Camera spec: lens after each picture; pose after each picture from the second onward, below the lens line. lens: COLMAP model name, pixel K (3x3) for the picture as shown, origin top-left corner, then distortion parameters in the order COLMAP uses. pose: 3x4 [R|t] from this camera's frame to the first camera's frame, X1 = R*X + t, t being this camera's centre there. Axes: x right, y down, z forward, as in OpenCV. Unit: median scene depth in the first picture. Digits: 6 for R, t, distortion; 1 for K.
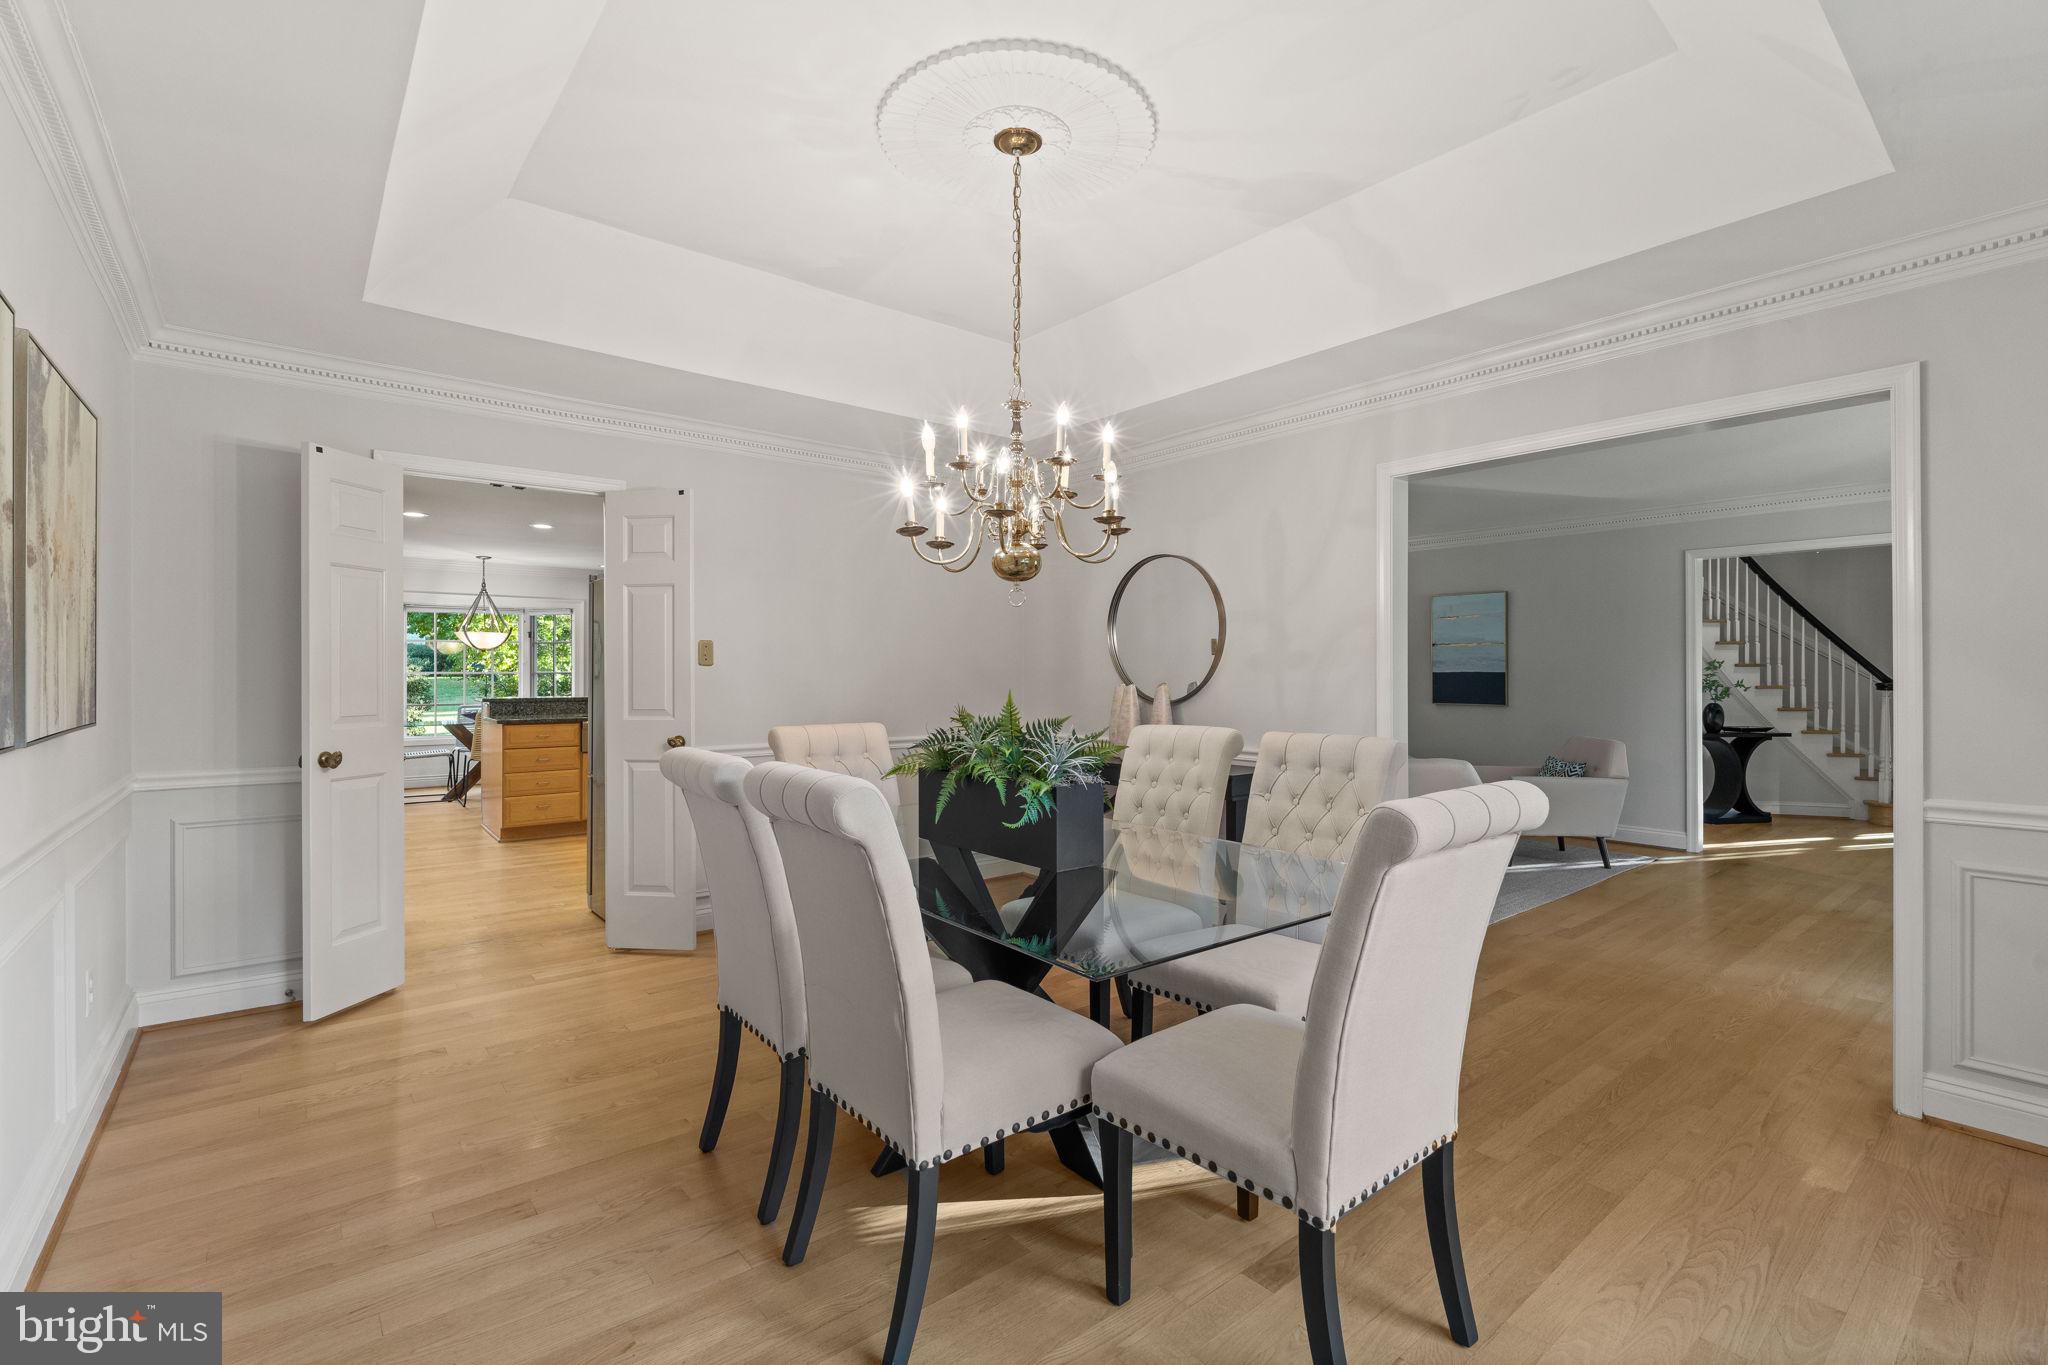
lens RADIAL K [[886.6, 0, 1024.0], [0, 886.6, 682.5], [0, 0, 1]] dist [-0.001675, -0.000050]
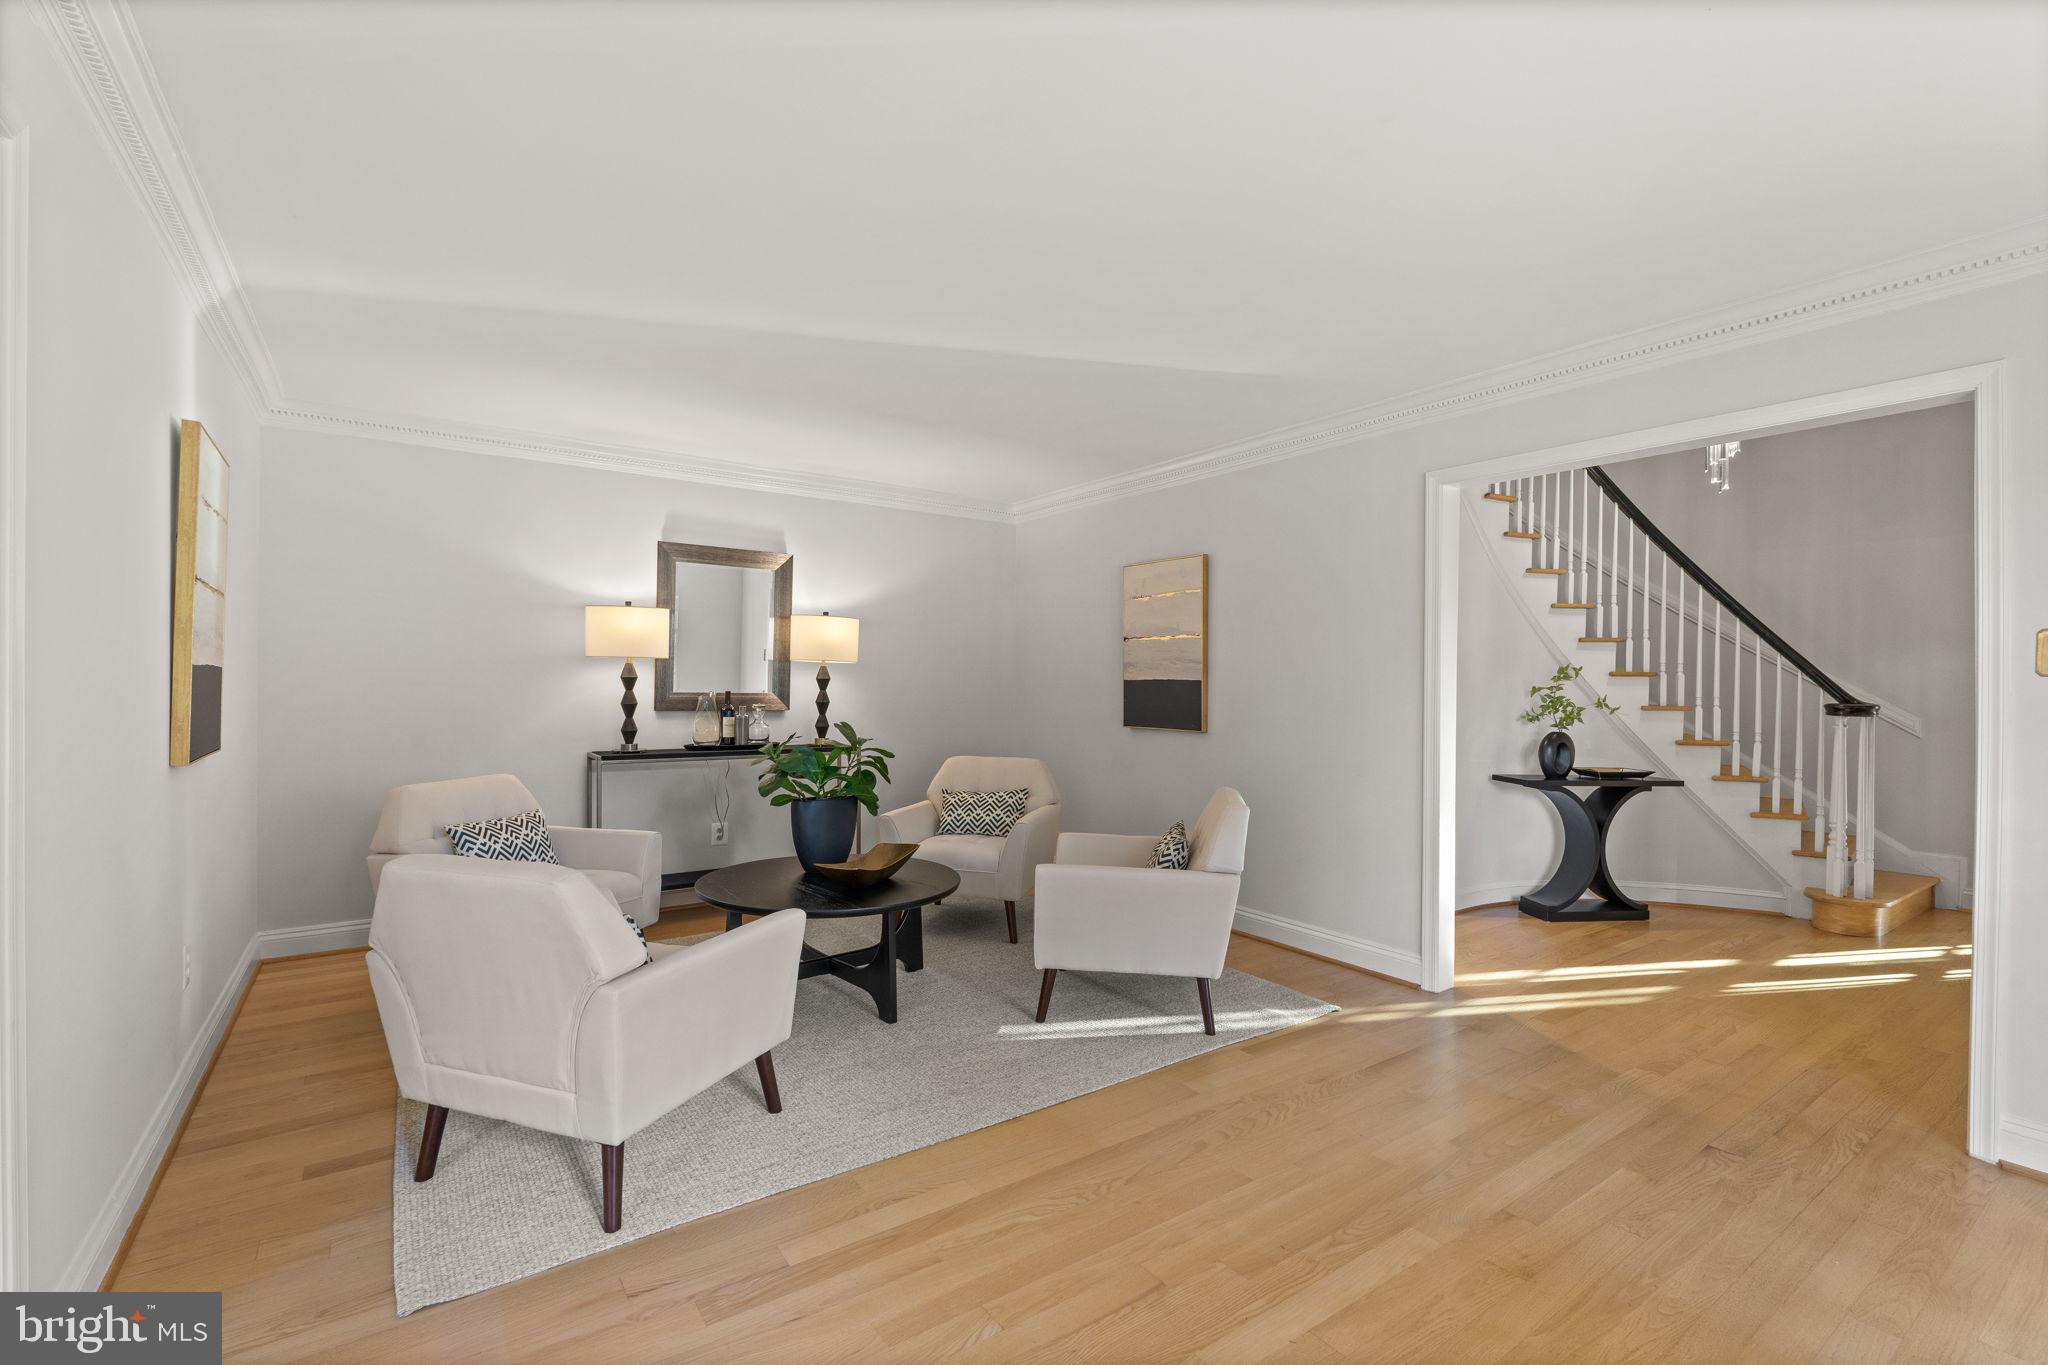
lens RADIAL K [[886.6, 0, 1024.0], [0, 886.6, 682.5], [0, 0, 1]] dist [-0.001675, -0.000050]
pose [[0.997499, 0.009618, -0.070019, 0.433403], [-0.010323, 0.999900, -0.009701, -0.002424], [0.069919, 0.010399, 0.997498, 0.327678]]
